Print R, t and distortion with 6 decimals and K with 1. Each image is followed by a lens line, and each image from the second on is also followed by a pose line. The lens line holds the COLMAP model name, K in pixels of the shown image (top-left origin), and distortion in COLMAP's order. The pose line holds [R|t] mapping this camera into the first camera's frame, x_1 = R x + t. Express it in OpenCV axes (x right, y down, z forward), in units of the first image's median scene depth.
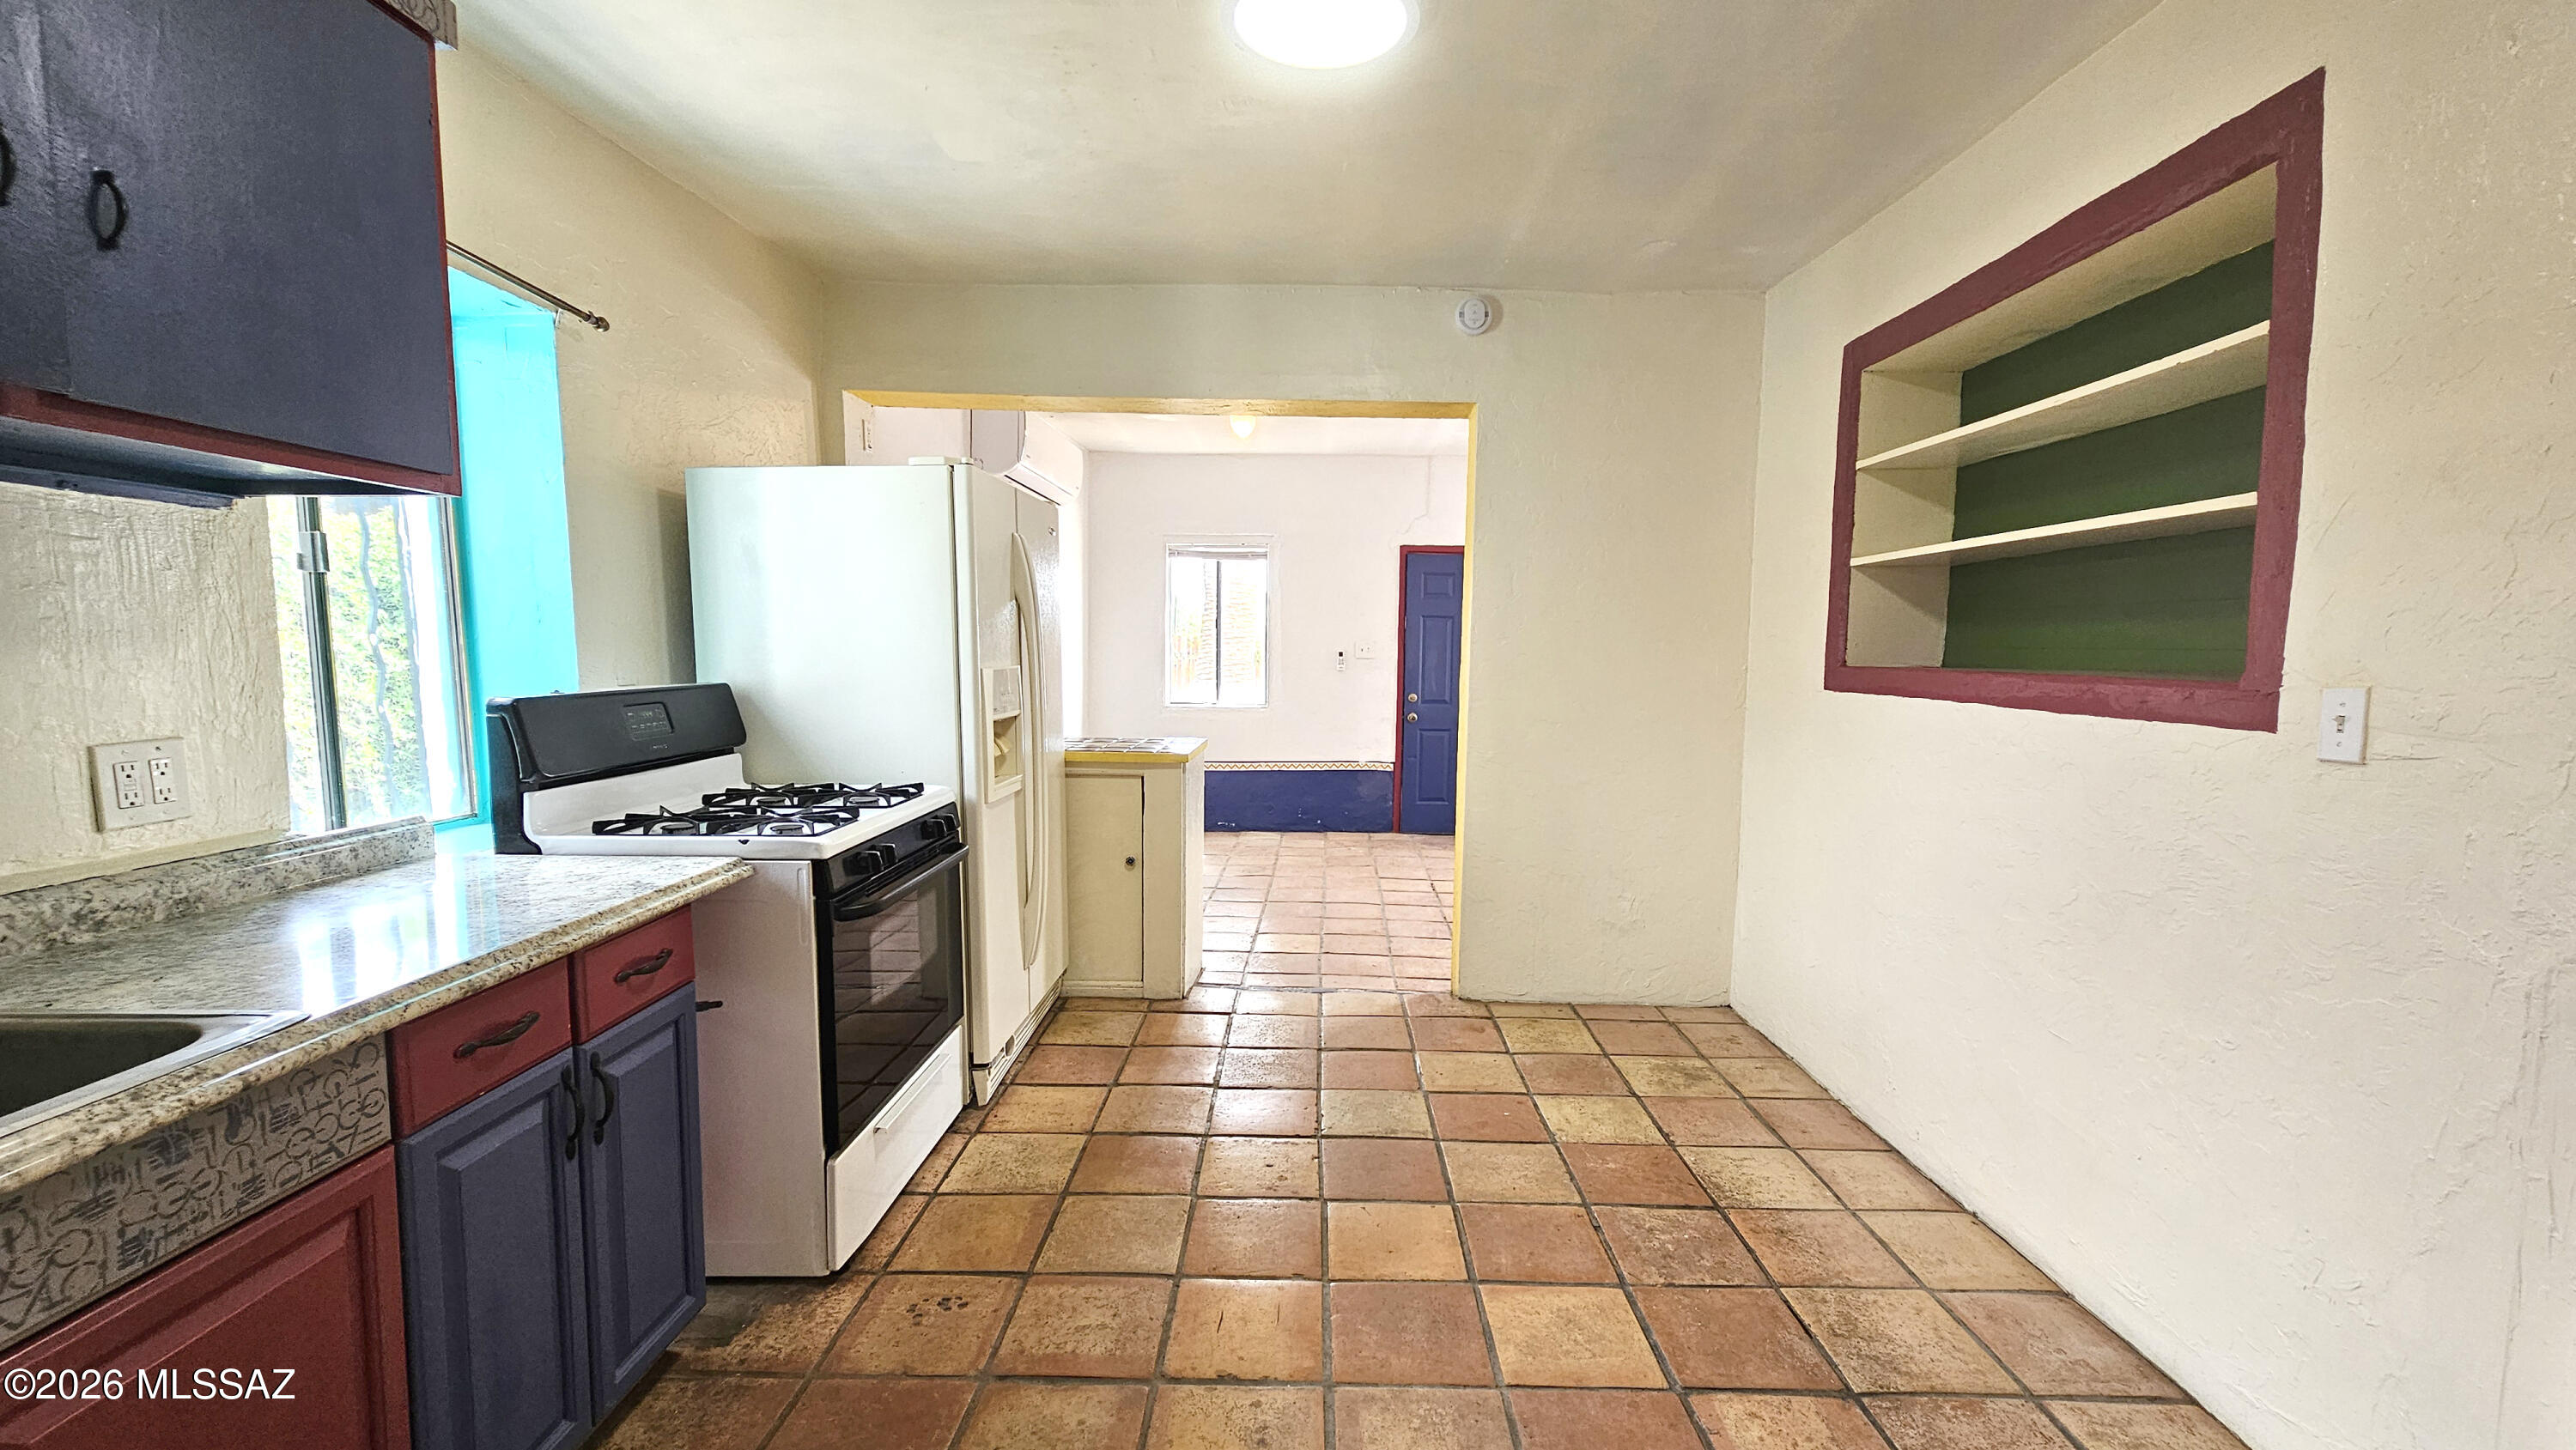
lens RADIAL K [[1060.5, 0, 1288.0], [0, 1060.5, 725.0], [0, 0, 1]] dist [0.001293, -0.000135]
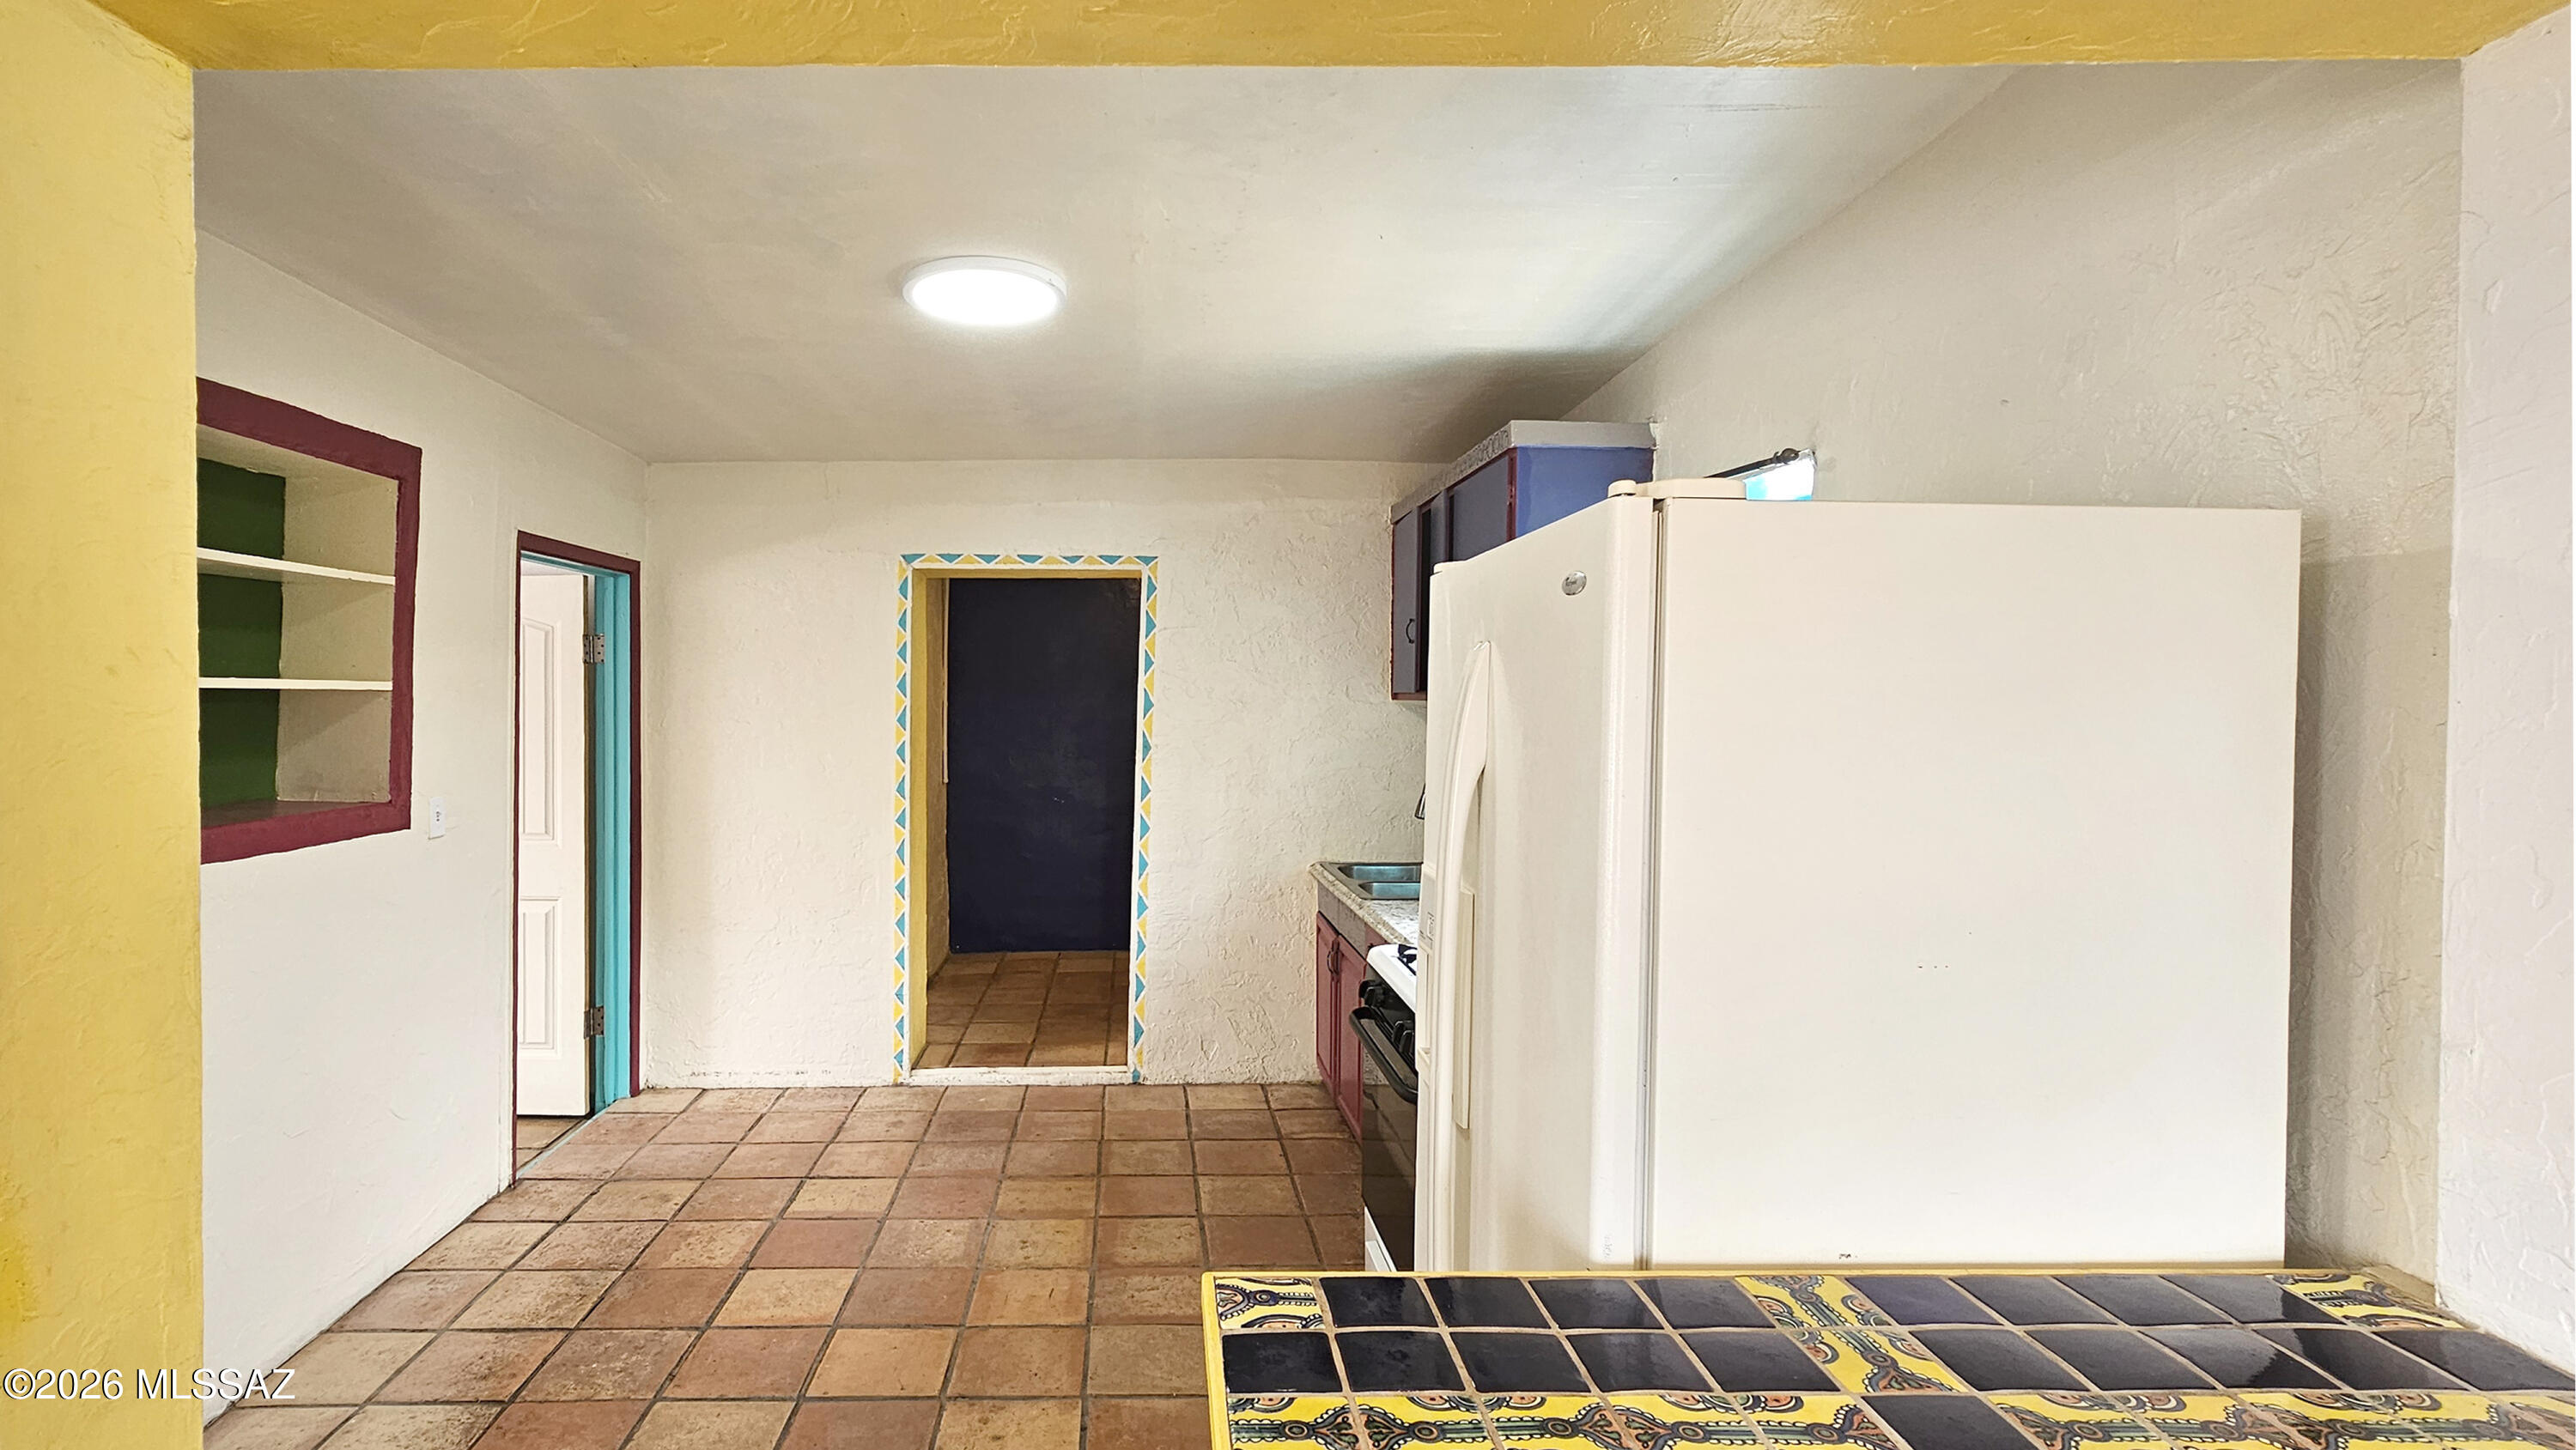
lens RADIAL K [[1239.8, 0, 1288.0], [0, 1239.8, 725.0], [0, 0, 1]] dist [0.000518, 0.000008]
pose [[-0.989086, -0.012995, -0.146766, -0.129428], [-0.026955, 0.995251, 0.093532, -0.326457], [0.144854, 0.096467, -0.984739, 2.695405]]
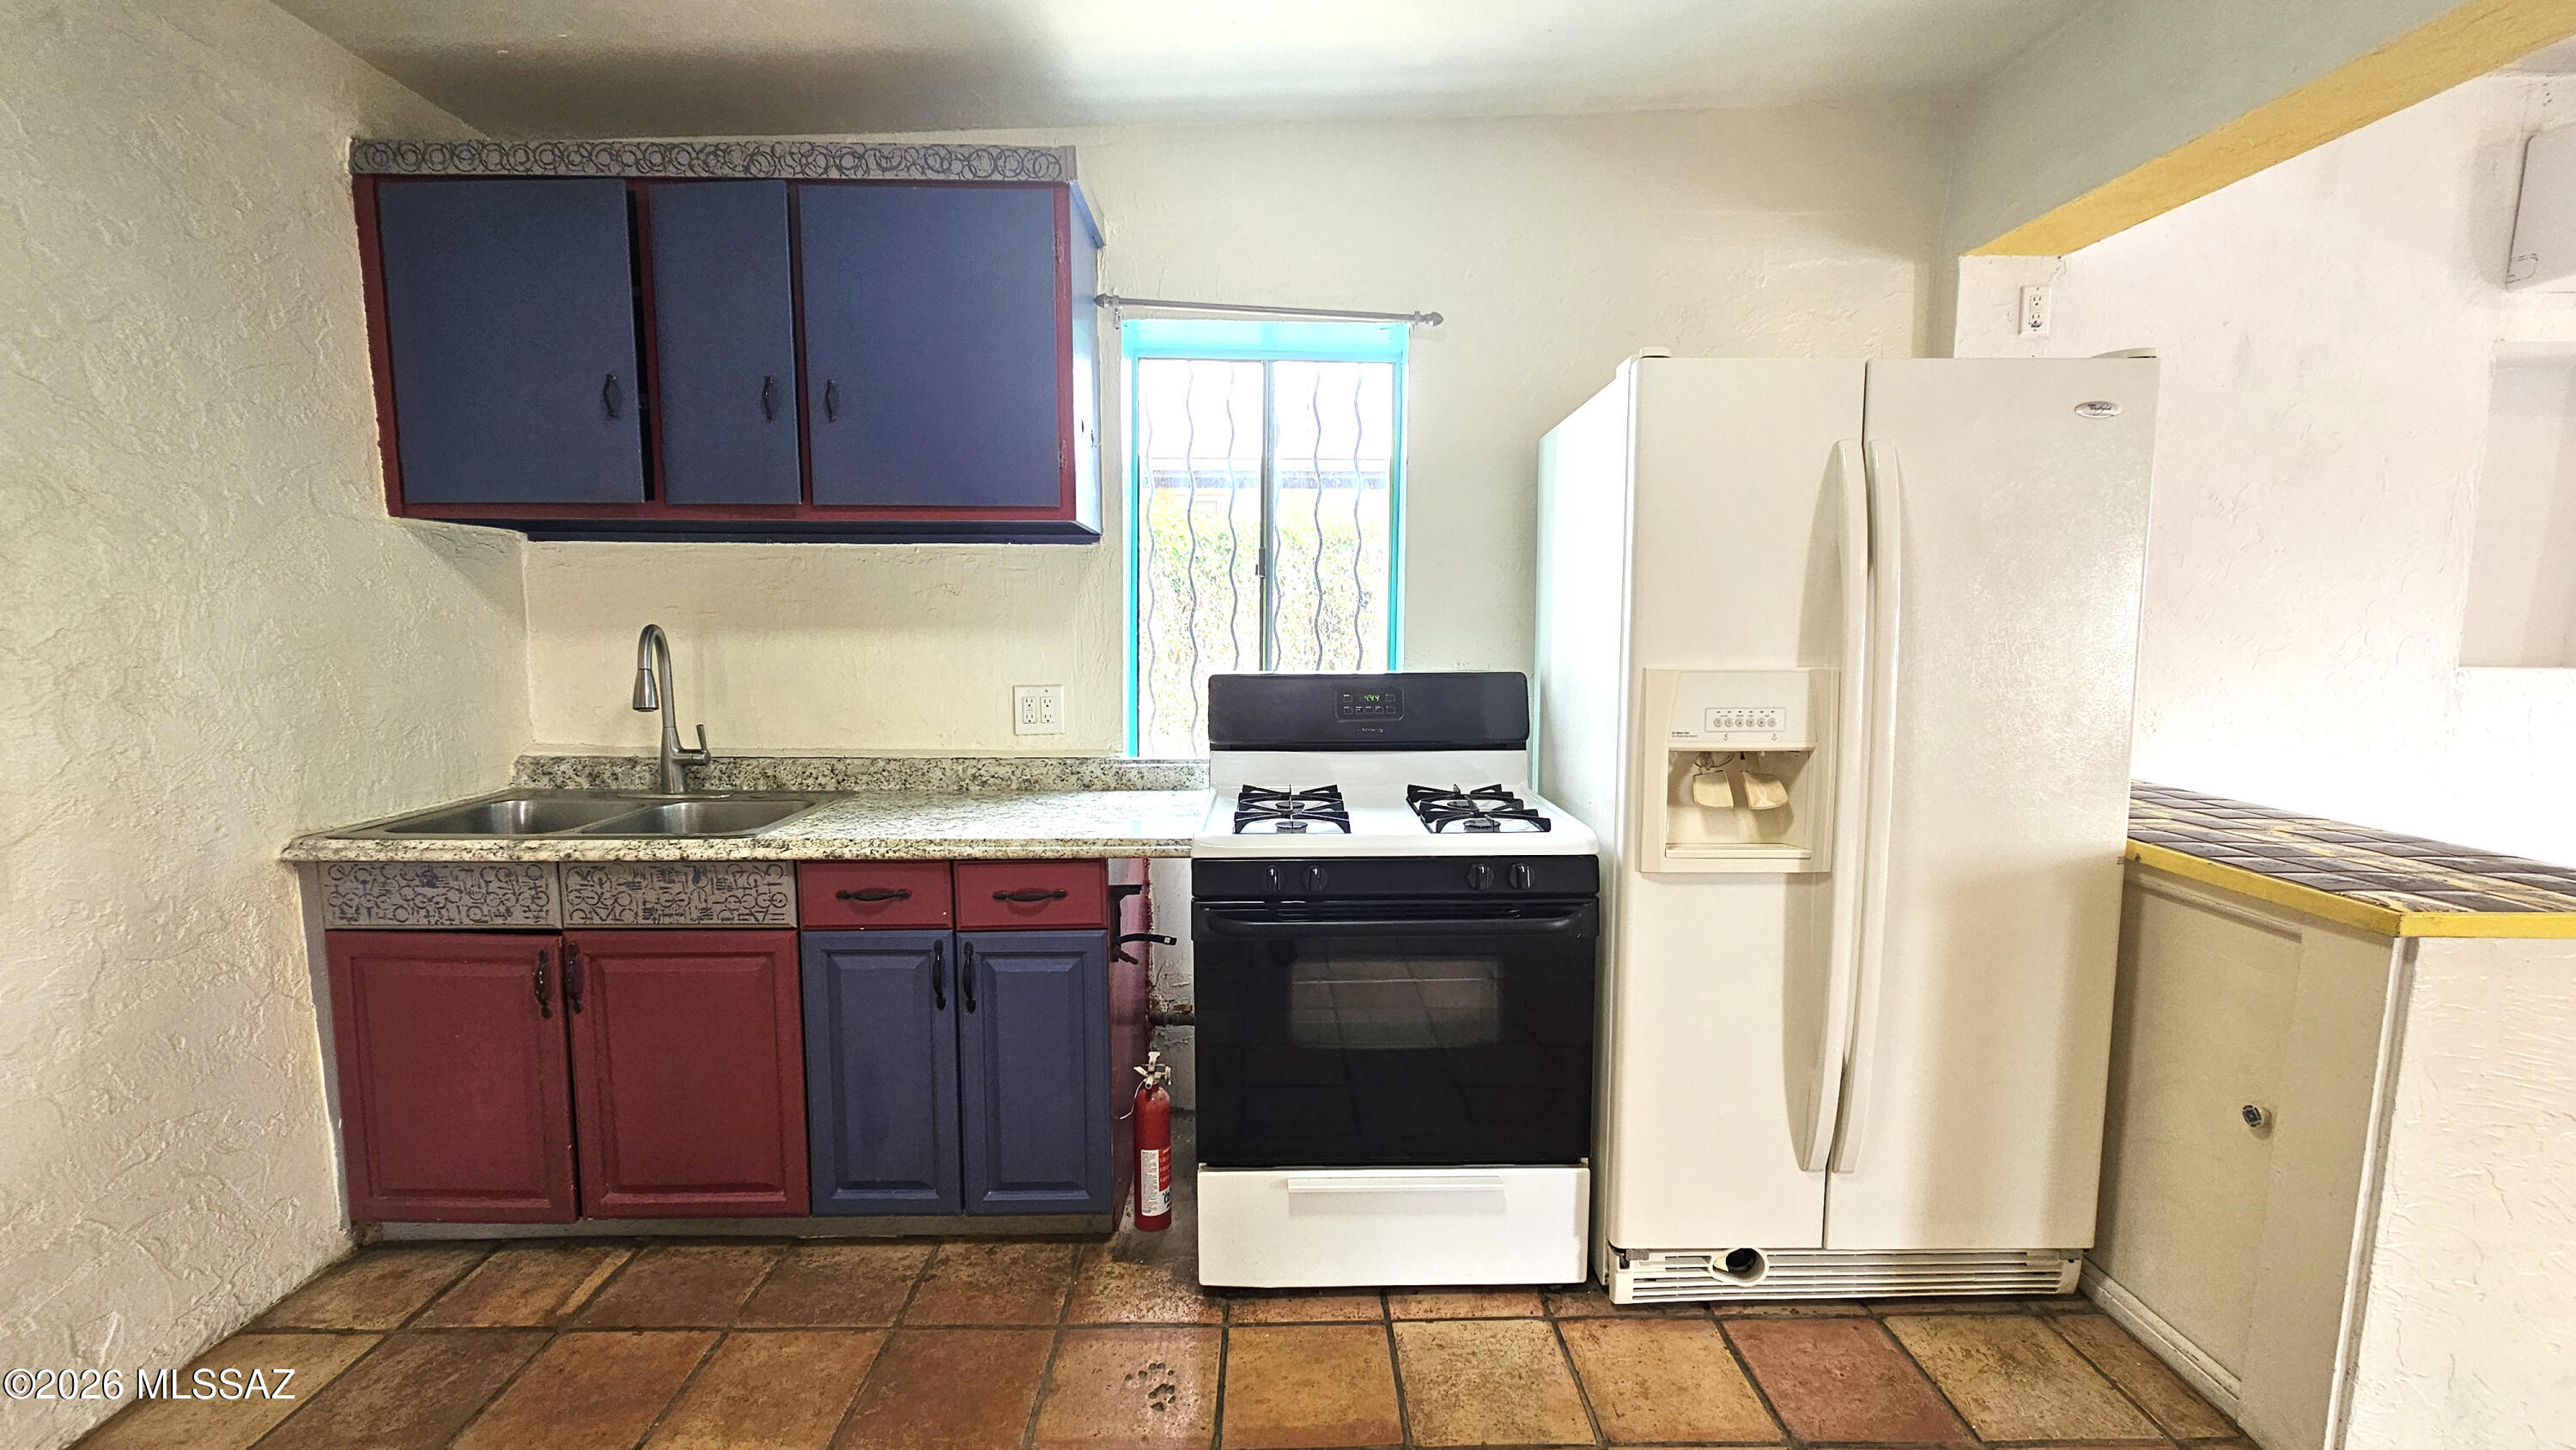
lens RADIAL K [[1060.5, 0, 1288.0], [0, 1060.5, 725.0], [0, 0, 1]] dist [0.001293, -0.000135]
pose [[0.036326, 0.097121, -0.994609, 0.547560], [-0.078960, 0.992434, 0.094025, -0.096786], [0.996216, 0.075118, 0.043720, 1.128983]]
